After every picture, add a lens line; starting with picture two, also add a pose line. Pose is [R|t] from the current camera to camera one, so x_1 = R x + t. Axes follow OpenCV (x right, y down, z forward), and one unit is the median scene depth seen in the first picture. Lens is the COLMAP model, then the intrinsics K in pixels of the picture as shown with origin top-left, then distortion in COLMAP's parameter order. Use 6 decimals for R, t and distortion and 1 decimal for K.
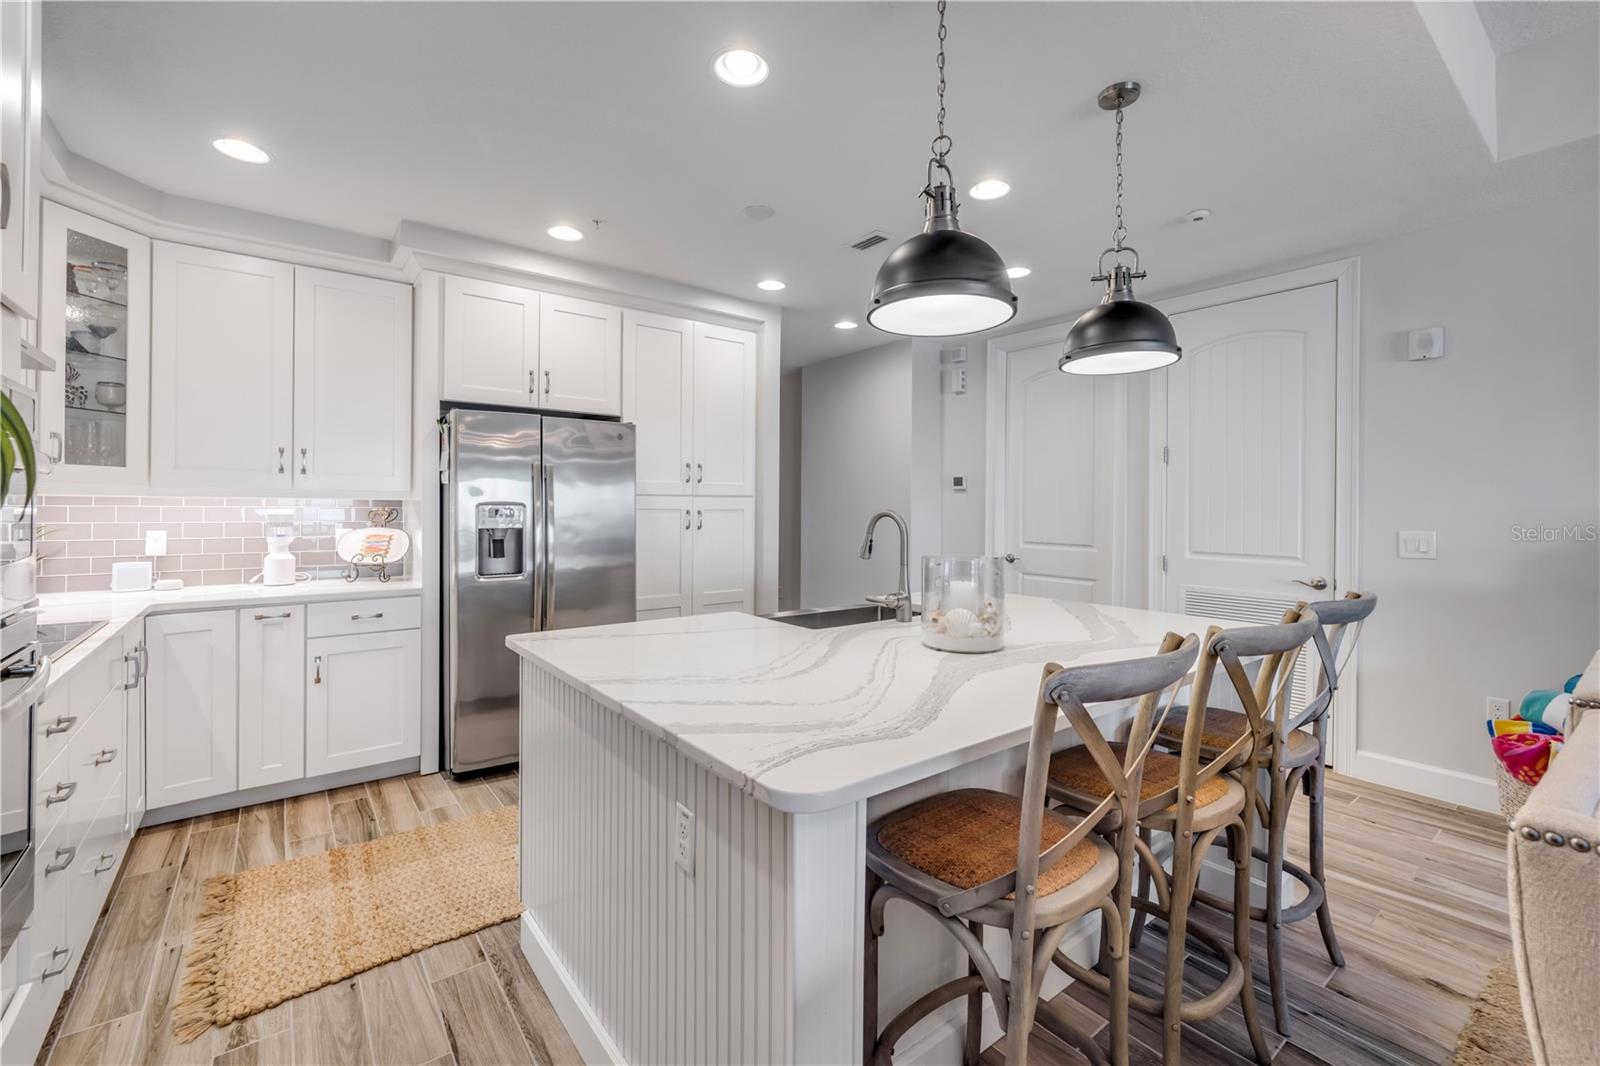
lens RADIAL K [[674.3, 0, 778.7], [0, 674.3, 506.1], [0, 0, 1]] dist [-0.000668, -0.000102]
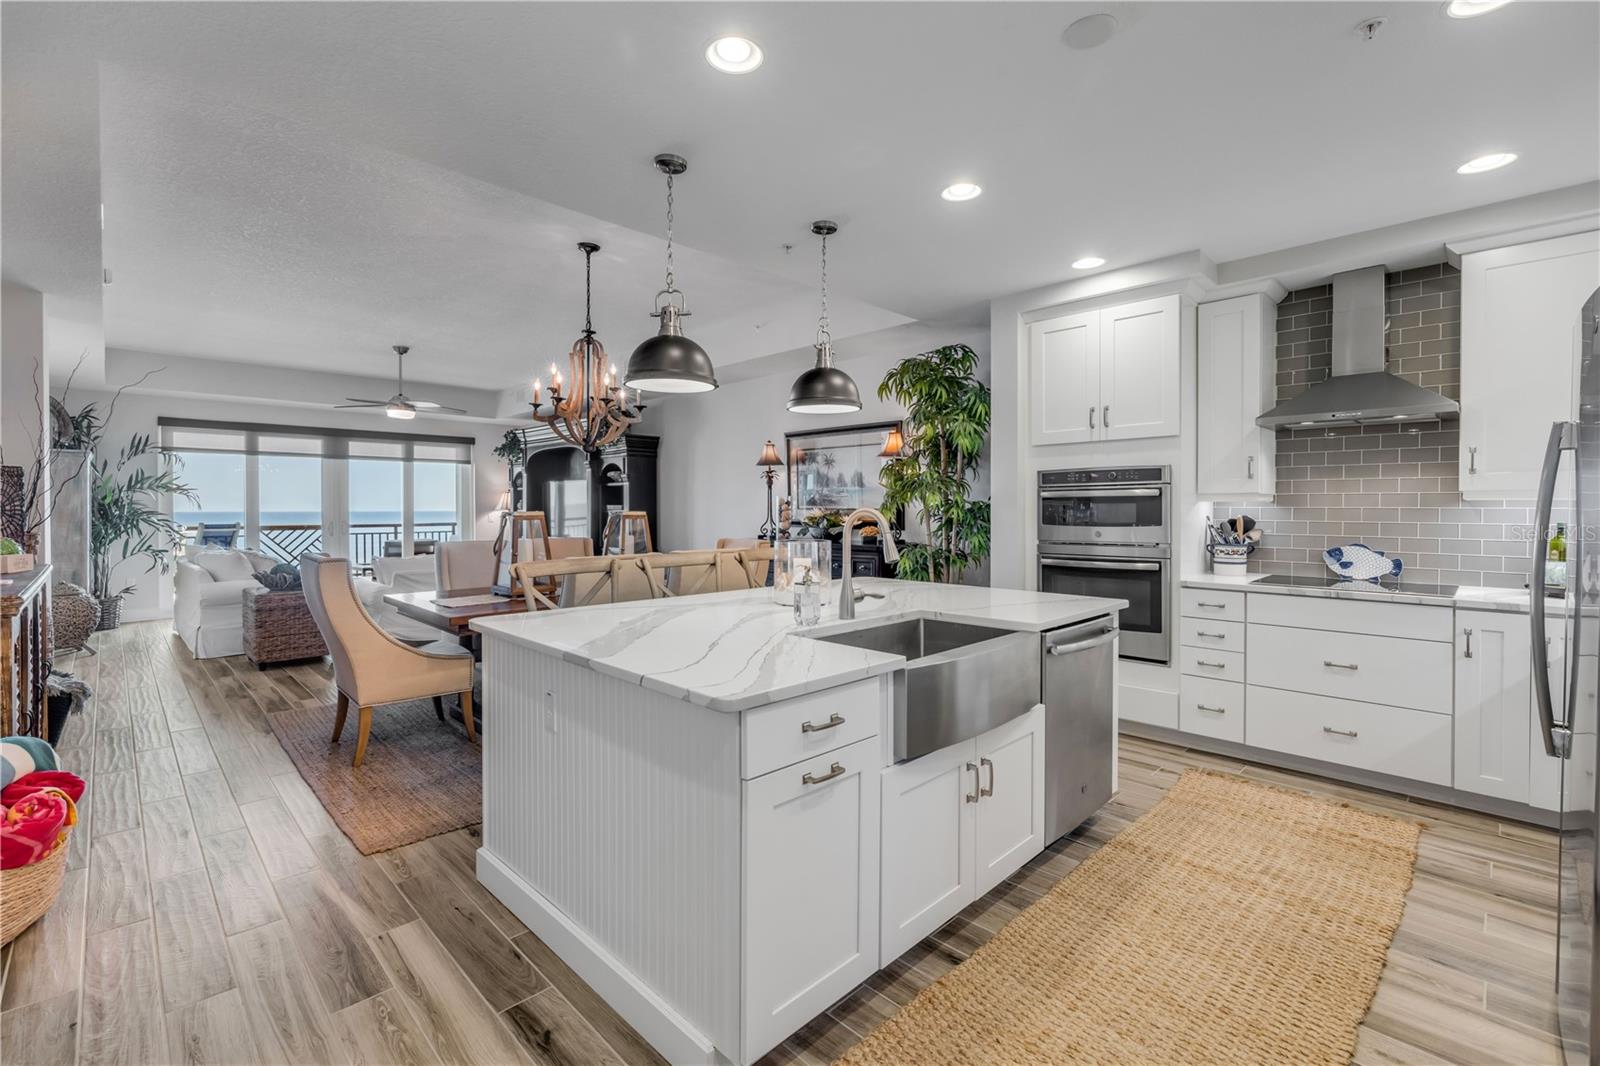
lens RADIAL K [[684.3, 0, 794.9], [0, 684.3, 516.0], [0, 0, 1]] dist [-0.000613, -0.000211]
pose [[-0.989999, -0.002736, -0.141045, 0.300046], [-0.004008, 0.999954, 0.008732, 0.005267], [0.141014, 0.009209, -0.989965, 1.435984]]
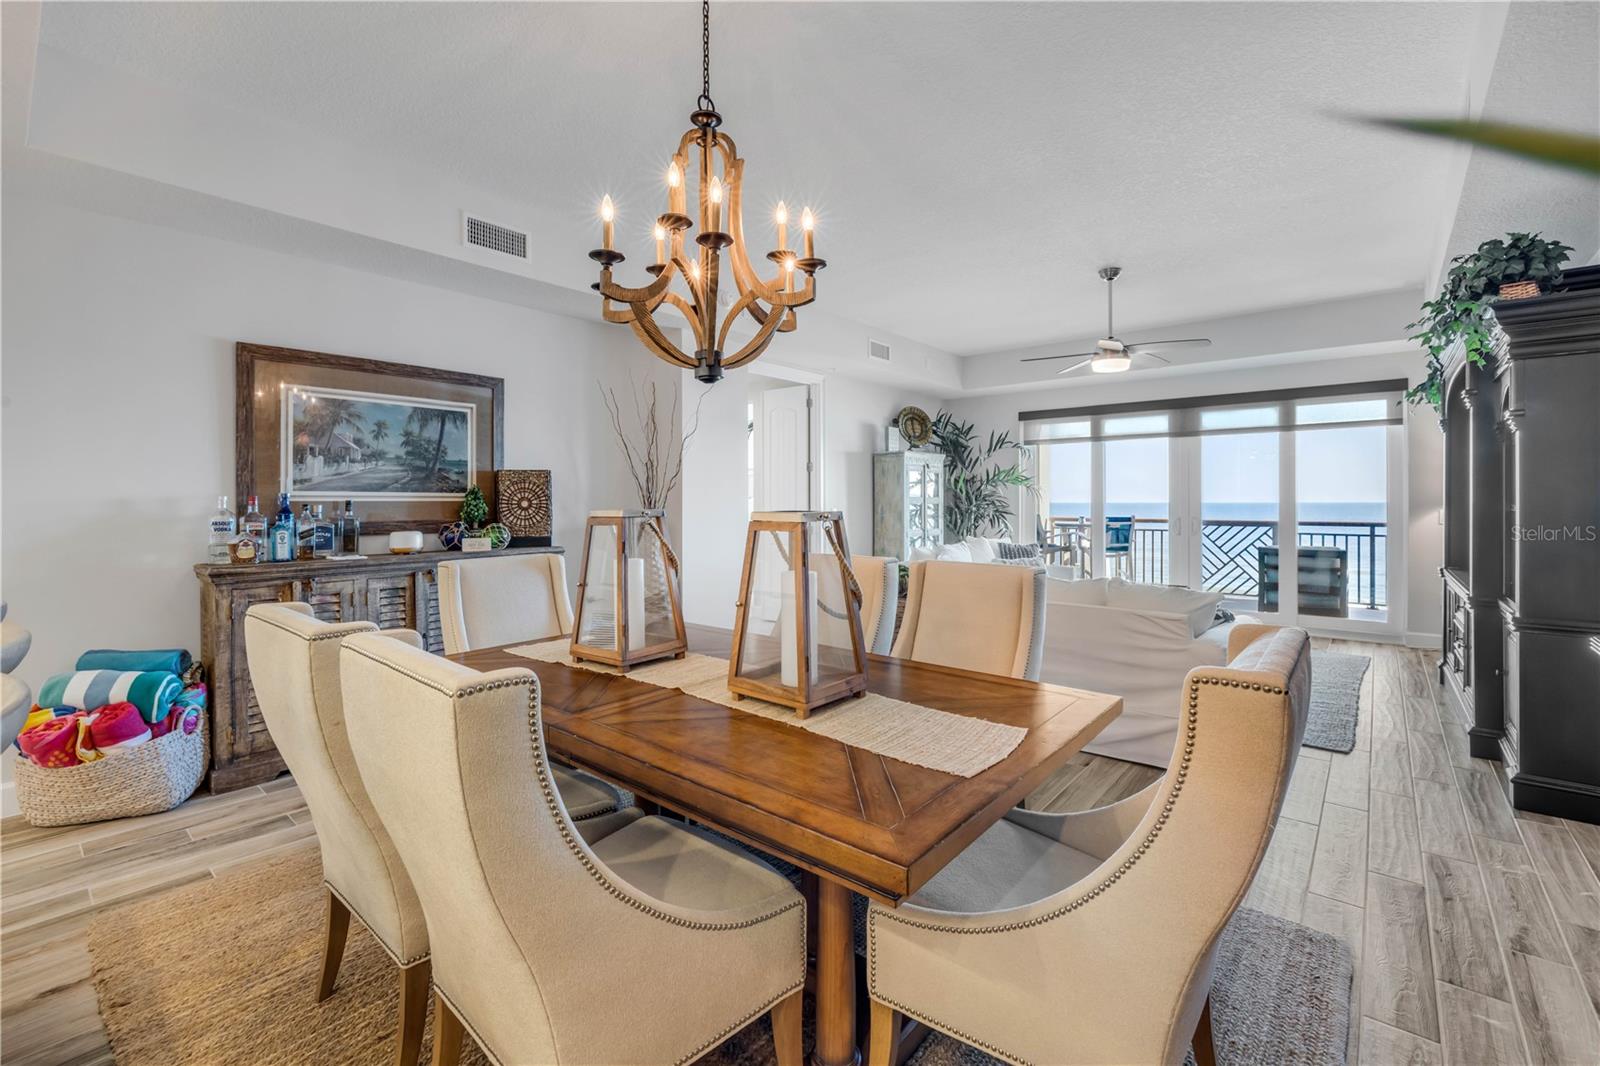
lens RADIAL K [[695.0, 0, 802.7], [0, 695.0, 502.6], [0, 0, 1]] dist [0.001394, 0.000109]
pose [[-0.229588, -0.006491, 0.973266, -0.122858], [-0.000660, 0.999979, 0.006513, -0.000275], [-0.973288, 0.000853, -0.229588, 0.090533]]
